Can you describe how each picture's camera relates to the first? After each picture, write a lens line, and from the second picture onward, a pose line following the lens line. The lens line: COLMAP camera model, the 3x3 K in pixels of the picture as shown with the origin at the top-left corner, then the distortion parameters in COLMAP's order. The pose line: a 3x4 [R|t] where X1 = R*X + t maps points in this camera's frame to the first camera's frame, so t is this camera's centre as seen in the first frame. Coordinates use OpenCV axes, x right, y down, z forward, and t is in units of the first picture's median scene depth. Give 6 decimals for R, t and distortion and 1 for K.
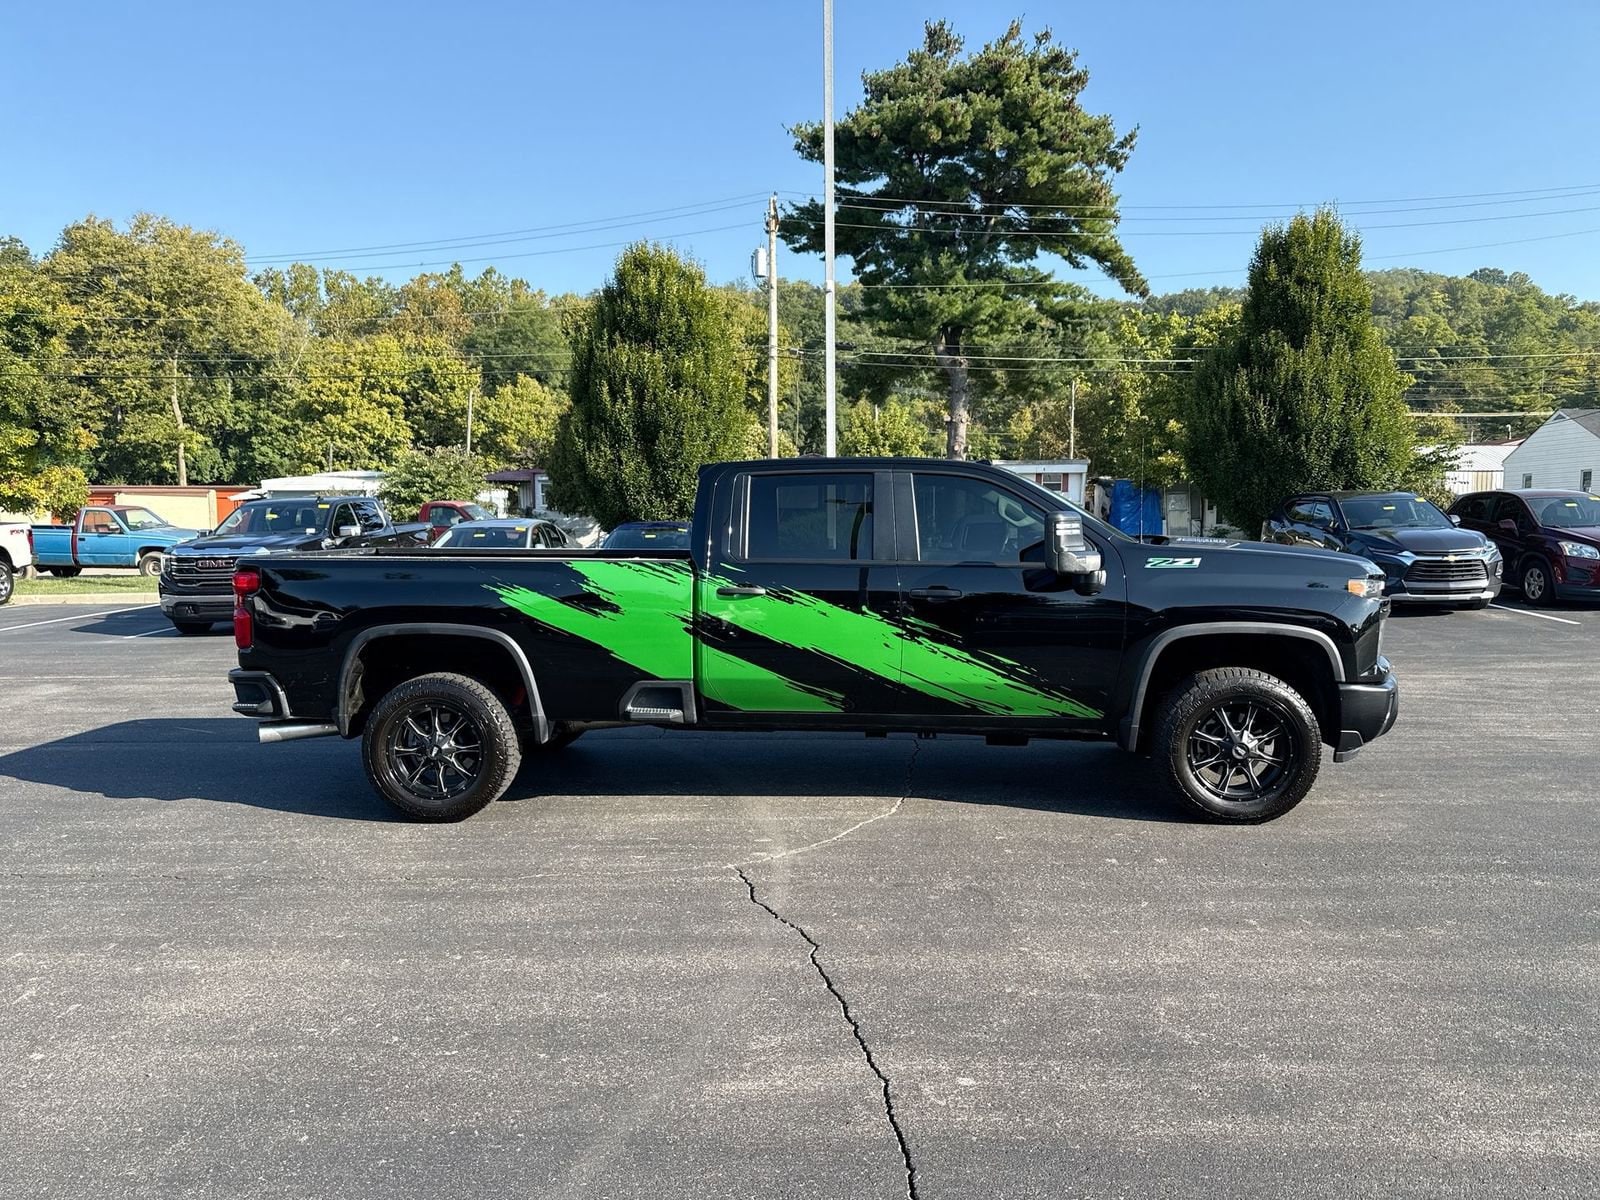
lens RADIAL K [[1126.0, 0, 805.5], [0, 1126.0, 603.4], [0, 0, 1]] dist [0.016058, -0.033650]
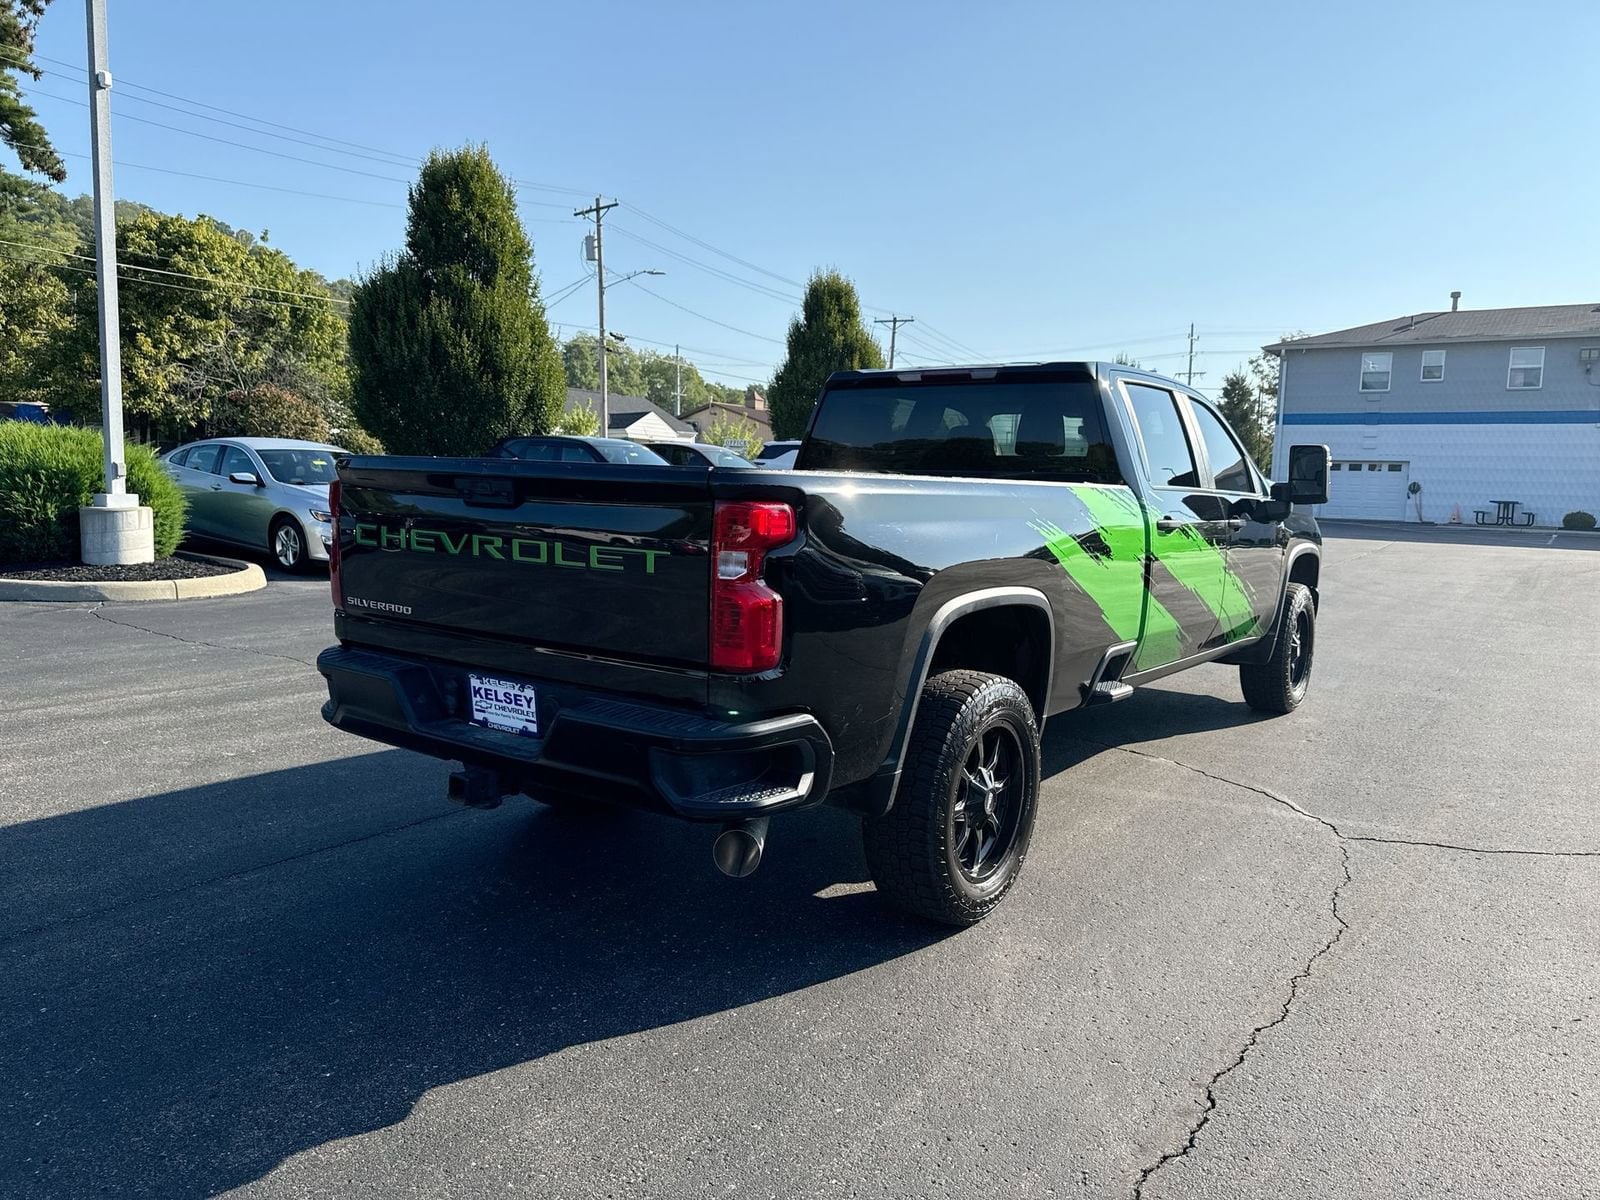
lens RADIAL K [[1128.2, 0, 769.8], [0, 1128.2, 620.7], [0, 0, 1]] dist [0.006886, -0.024125]
pose [[0.533528, -0.081501, 0.841847, -0.288669], [0.028242, 0.996508, 0.078576, -0.004956], [-0.845311, -0.018147, 0.533967, 0.254852]]
